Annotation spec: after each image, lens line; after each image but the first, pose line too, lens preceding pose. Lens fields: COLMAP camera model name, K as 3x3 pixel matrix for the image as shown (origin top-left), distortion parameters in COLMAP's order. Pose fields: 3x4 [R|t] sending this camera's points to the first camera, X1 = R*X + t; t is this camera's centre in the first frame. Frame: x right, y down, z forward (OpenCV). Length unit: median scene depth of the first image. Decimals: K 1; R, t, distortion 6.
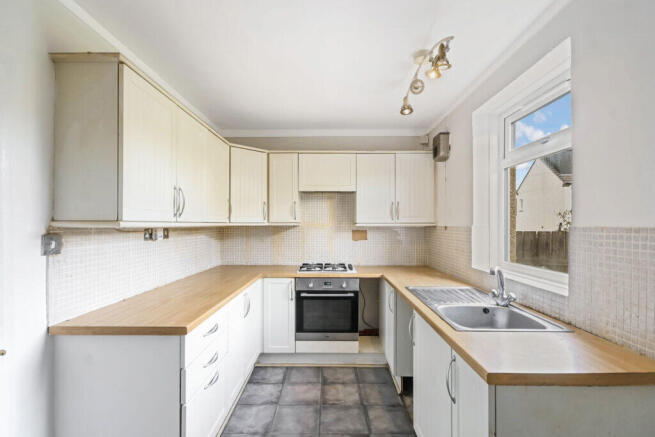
lens RADIAL K [[316.5, 0, 327.5], [0, 316.5, 218.5], [0, 0, 1]] dist [0.000752, 0.000155]
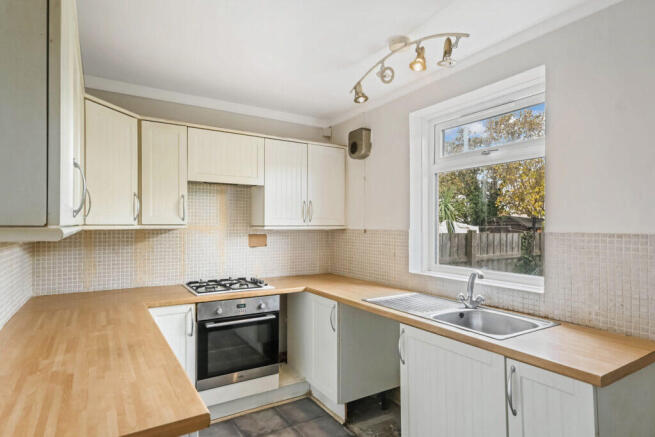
lens RADIAL K [[365.2, 0, 327.5], [0, 365.2, 218.5], [0, 0, 1]] dist [-0.016400, 0.037826]
pose [[0.840947, 0.012750, 0.540968, -0.300623], [-0.014401, 0.999896, -0.001179, -0.004920], [-0.540926, -0.006800, 0.841042, 0.159741]]
